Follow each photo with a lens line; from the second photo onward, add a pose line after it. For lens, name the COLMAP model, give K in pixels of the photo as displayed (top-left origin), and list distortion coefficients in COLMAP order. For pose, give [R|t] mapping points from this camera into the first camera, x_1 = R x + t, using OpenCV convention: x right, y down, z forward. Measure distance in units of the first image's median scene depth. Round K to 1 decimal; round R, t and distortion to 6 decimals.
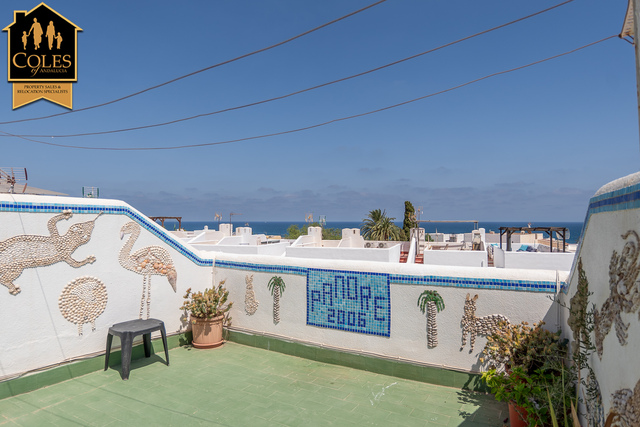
lens RADIAL K [[400.7, 0, 320.0], [0, 400.7, 213.5], [0, 0, 1]] dist [-0.001534, -0.000254]
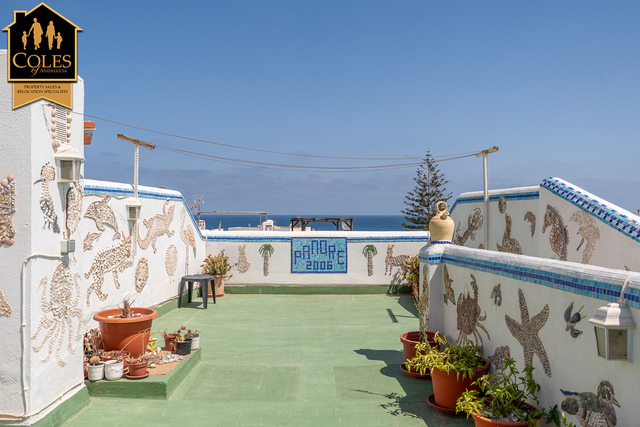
lens RADIAL K [[536.6, 0, 304.3], [0, 536.6, 214.3], [0, 0, 1]] dist [-0.005336, -0.003566]
pose [[0.867008, 0.002243, 0.498289, -1.115125], [-0.011802, 0.999802, 0.016034, 0.013949], [-0.498154, -0.019782, 0.866863, -0.908258]]
